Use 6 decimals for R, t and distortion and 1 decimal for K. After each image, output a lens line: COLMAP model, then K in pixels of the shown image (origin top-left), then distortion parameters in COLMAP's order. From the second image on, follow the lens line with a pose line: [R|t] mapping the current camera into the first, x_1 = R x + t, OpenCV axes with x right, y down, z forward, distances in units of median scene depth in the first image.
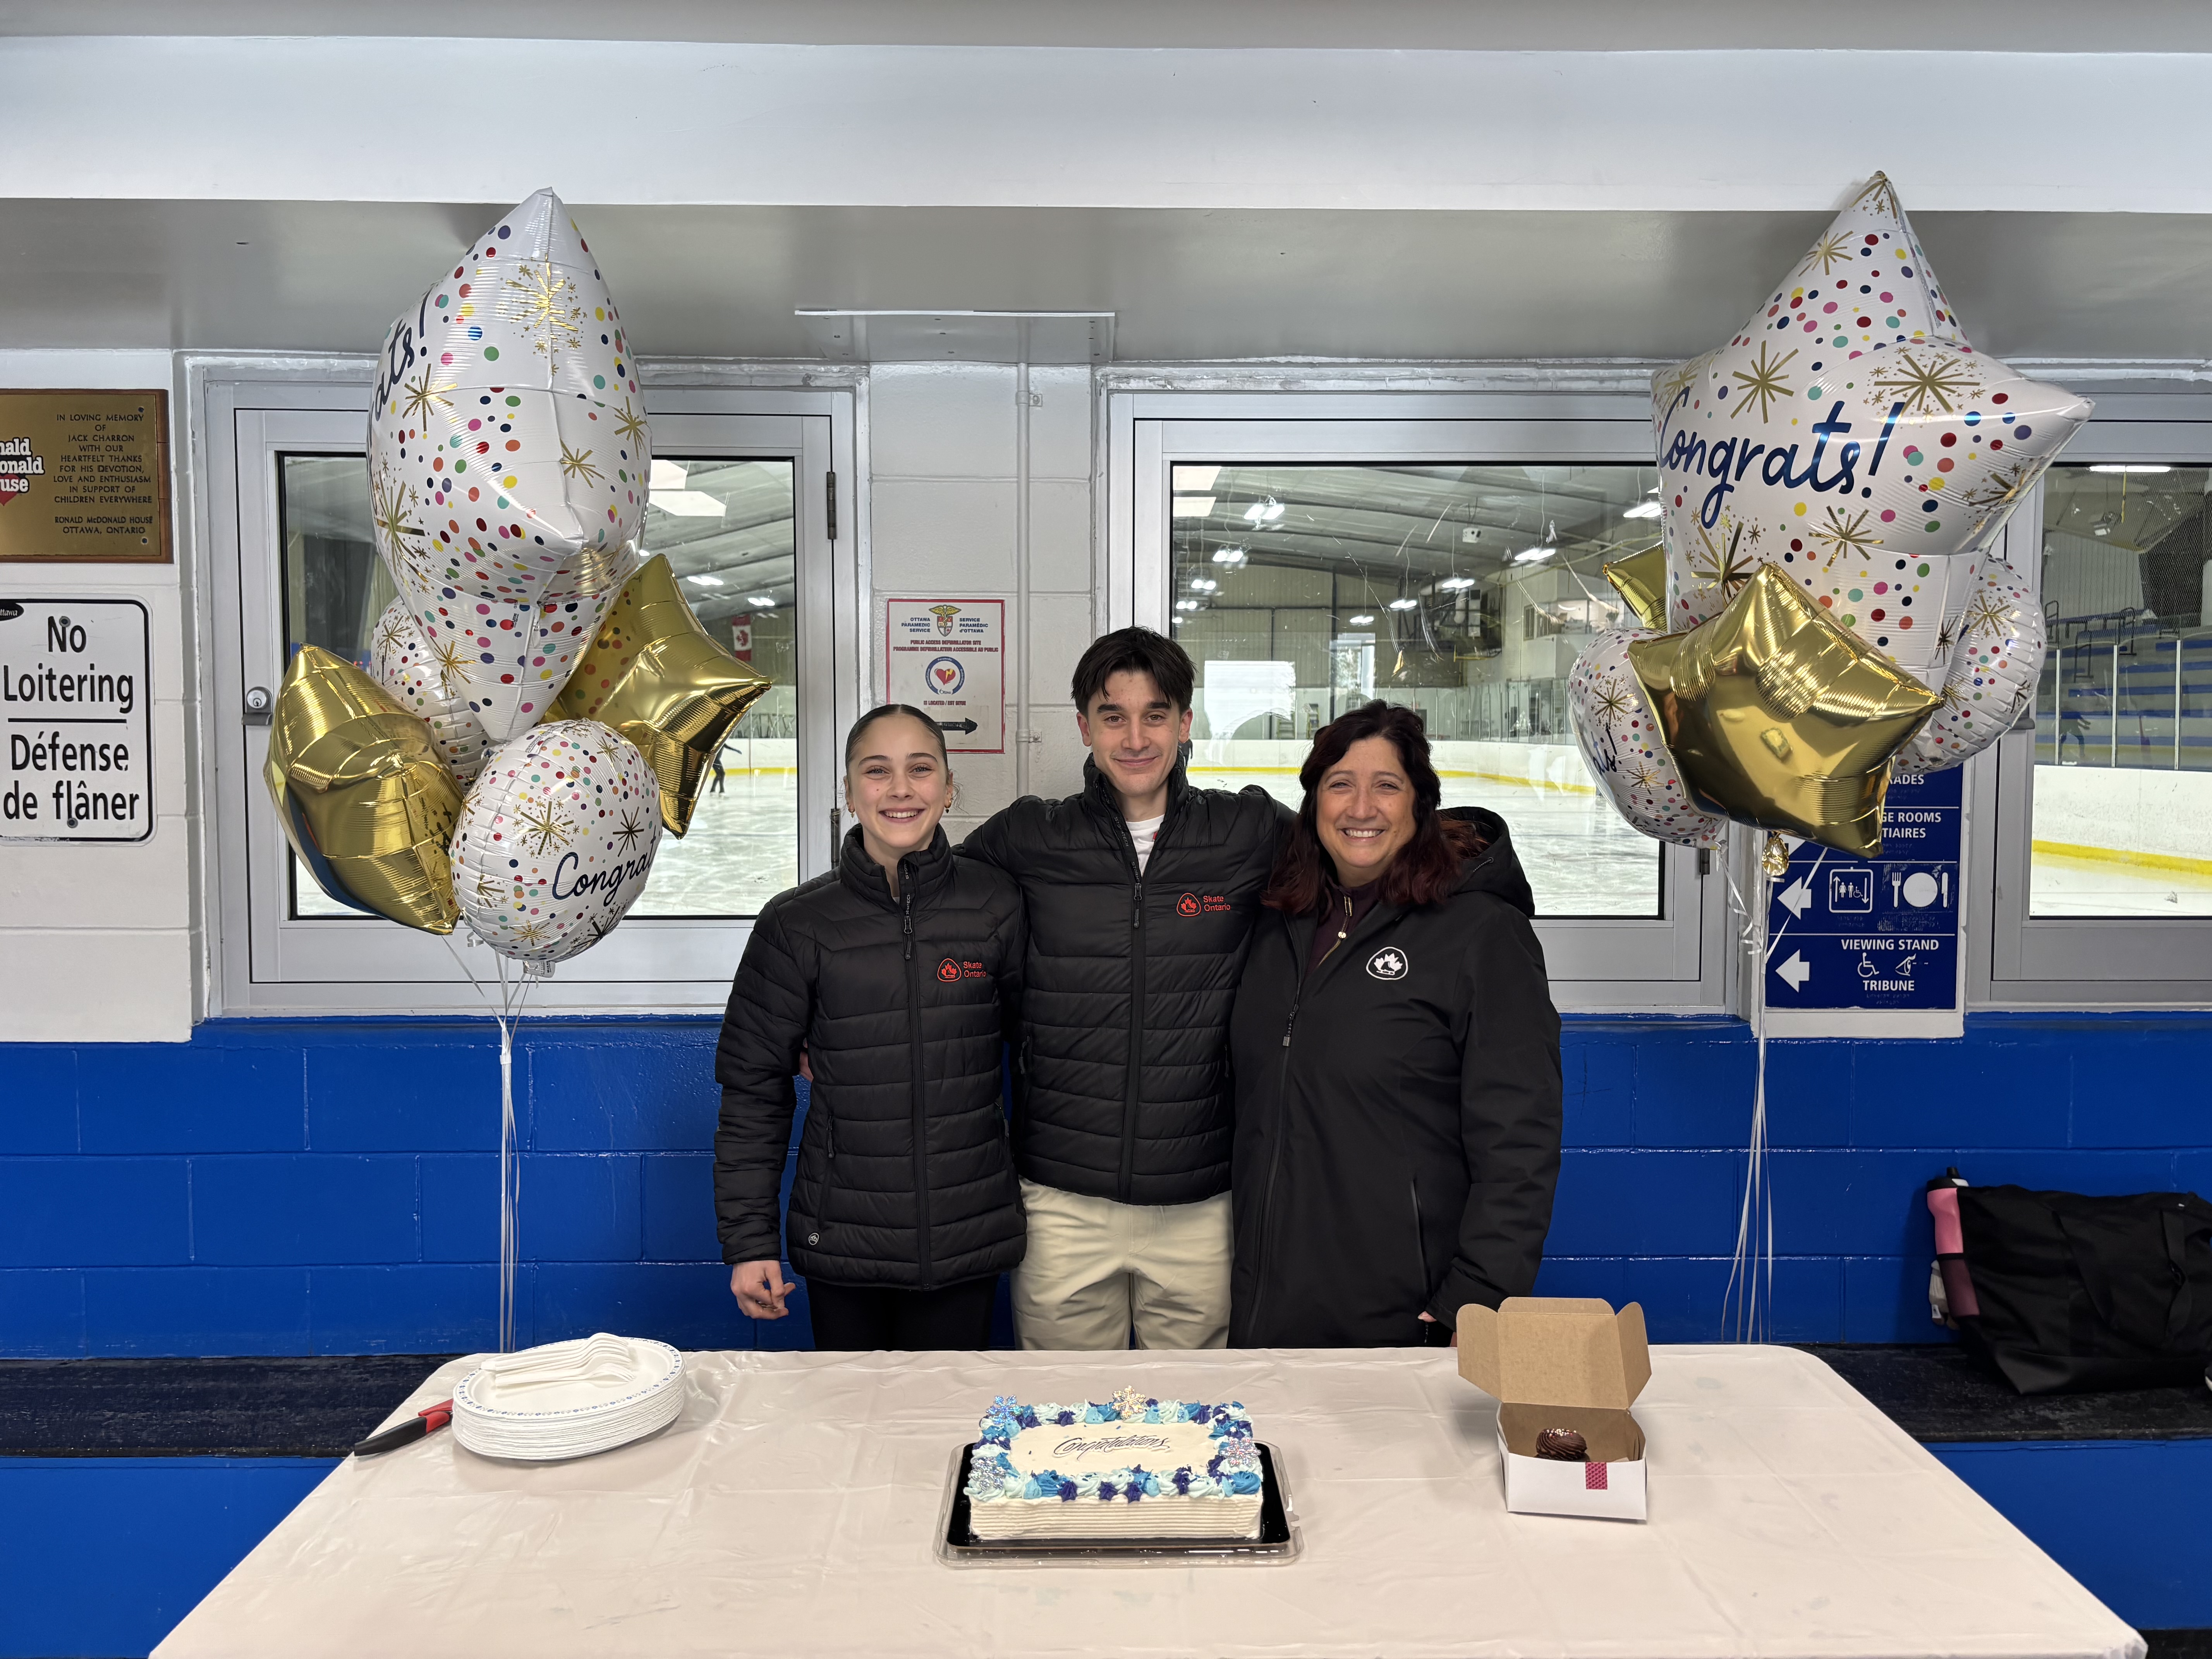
lens RADIAL K [[1503.1, 0, 1106.0], [0, 1503.1, 829.5], [0, 0, 1]] dist [0.008681, 0.002261]
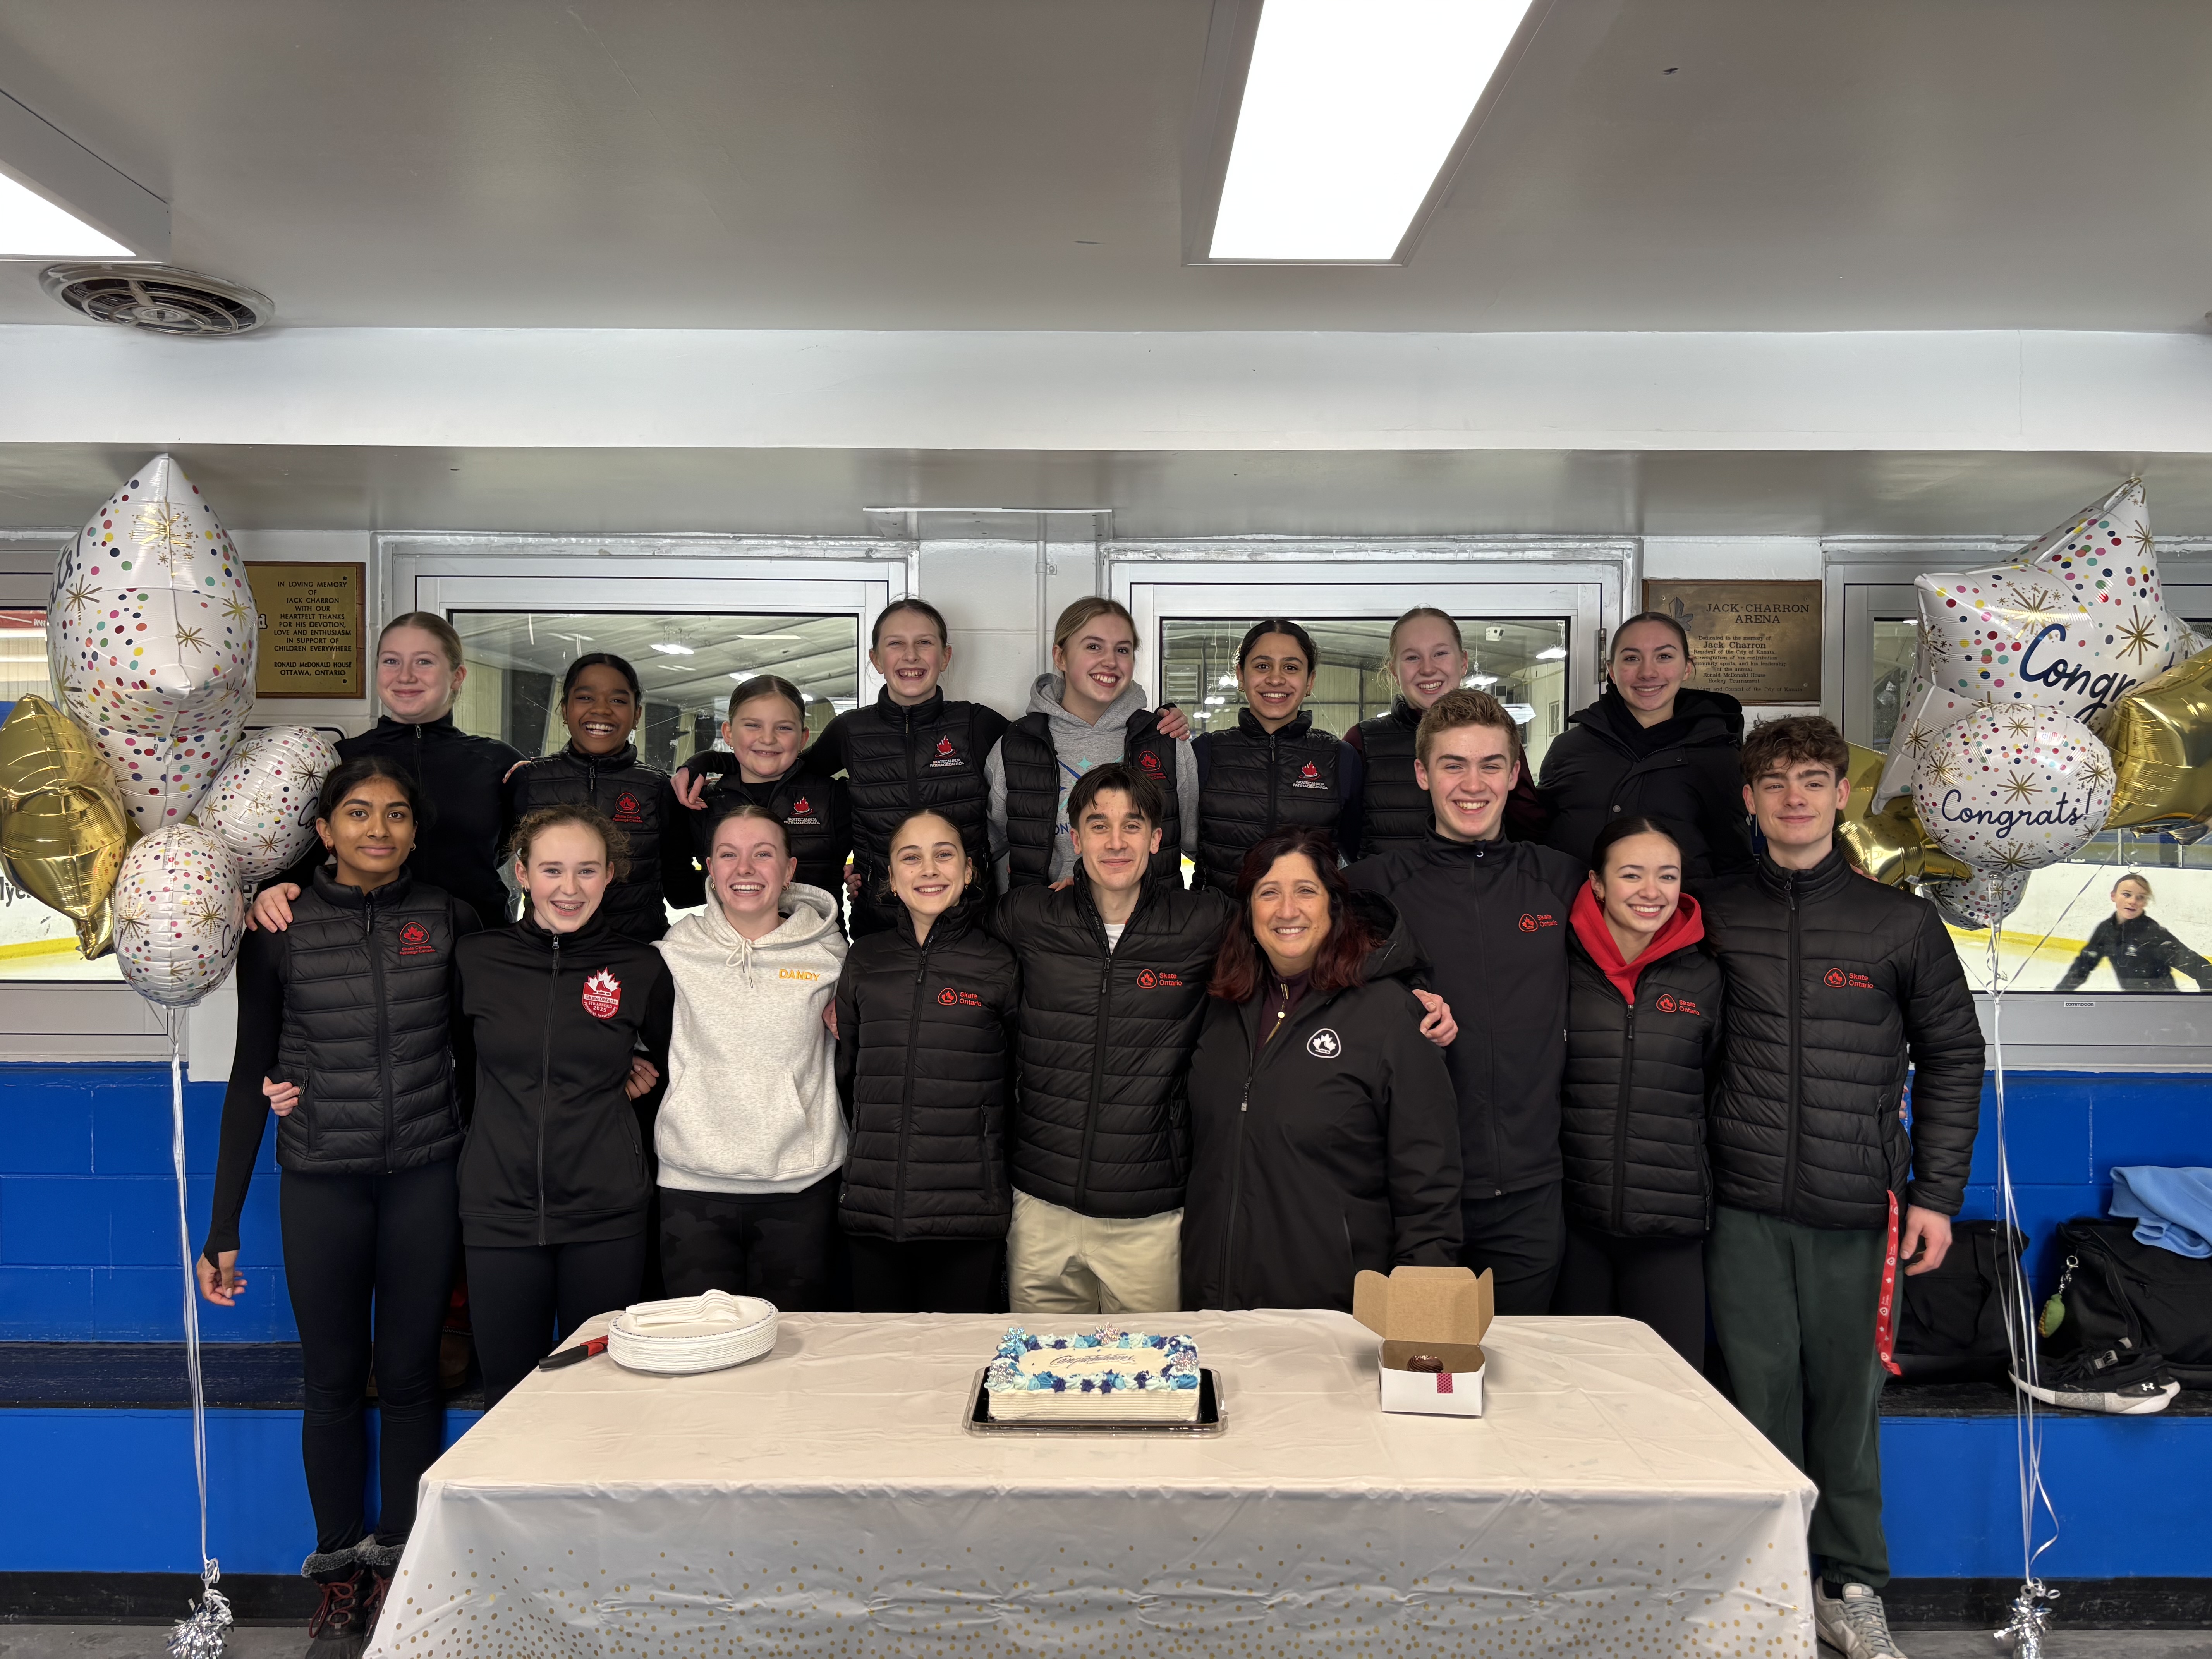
lens RADIAL K [[1687.7, 0, 1106.0], [0, 1687.7, 829.5], [0, 0, 1]] dist [0.031878, 0.001022]
pose [[0.999530, 0.003156, -0.030508, 0.058974], [-0.004903, 0.998341, -0.057368, 0.014876], [0.030276, 0.057491, 0.997887, -0.542636]]
